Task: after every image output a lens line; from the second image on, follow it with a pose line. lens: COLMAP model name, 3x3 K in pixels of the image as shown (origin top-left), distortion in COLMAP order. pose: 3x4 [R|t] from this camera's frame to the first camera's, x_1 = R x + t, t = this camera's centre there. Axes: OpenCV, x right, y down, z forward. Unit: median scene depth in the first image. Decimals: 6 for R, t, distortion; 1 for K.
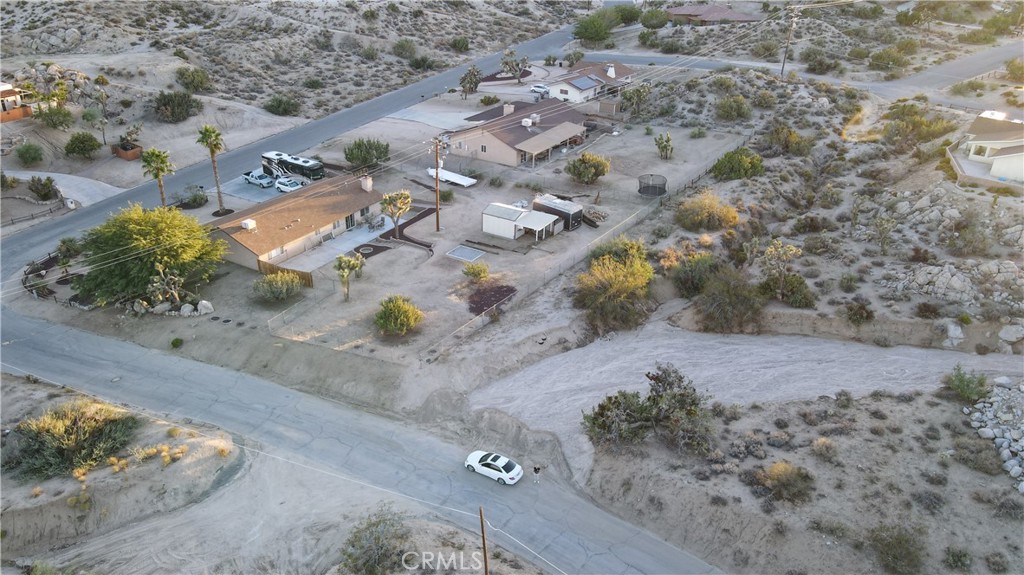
lens RADIAL K [[759.3, 0, 508.4], [0, 759.3, 284.9], [0, 0, 1]] dist [-0.016375, 0.052655]
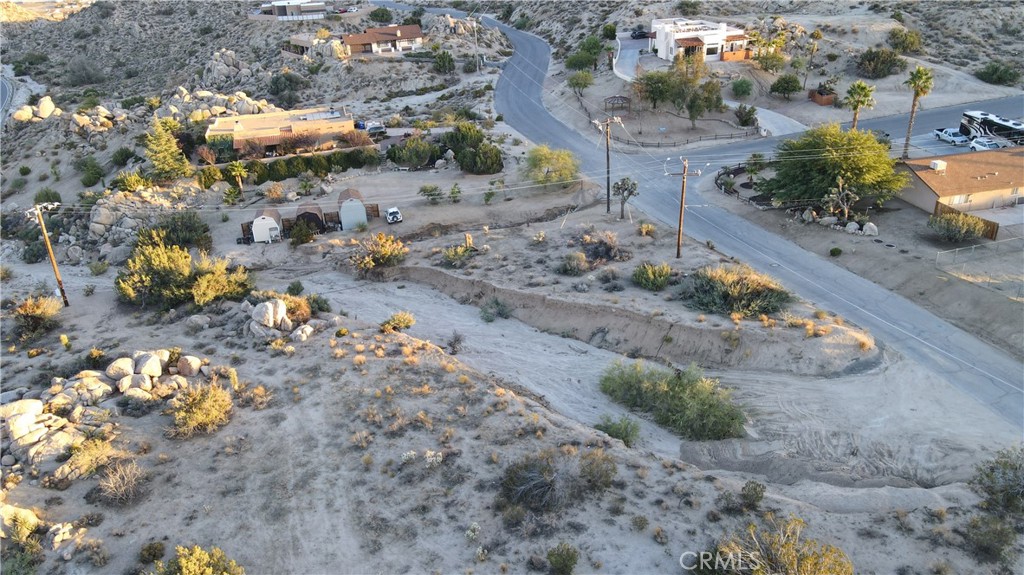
lens RADIAL K [[756.5, 0, 508.5], [0, 756.5, 289.7], [0, 0, 1]] dist [-0.009147, 0.032174]
pose [[0.685481, 0.280023, -0.672089, -0.029509], [-0.278200, 0.953777, 0.113644, 0.108432], [0.672846, 0.109074, 0.731698, -0.038982]]
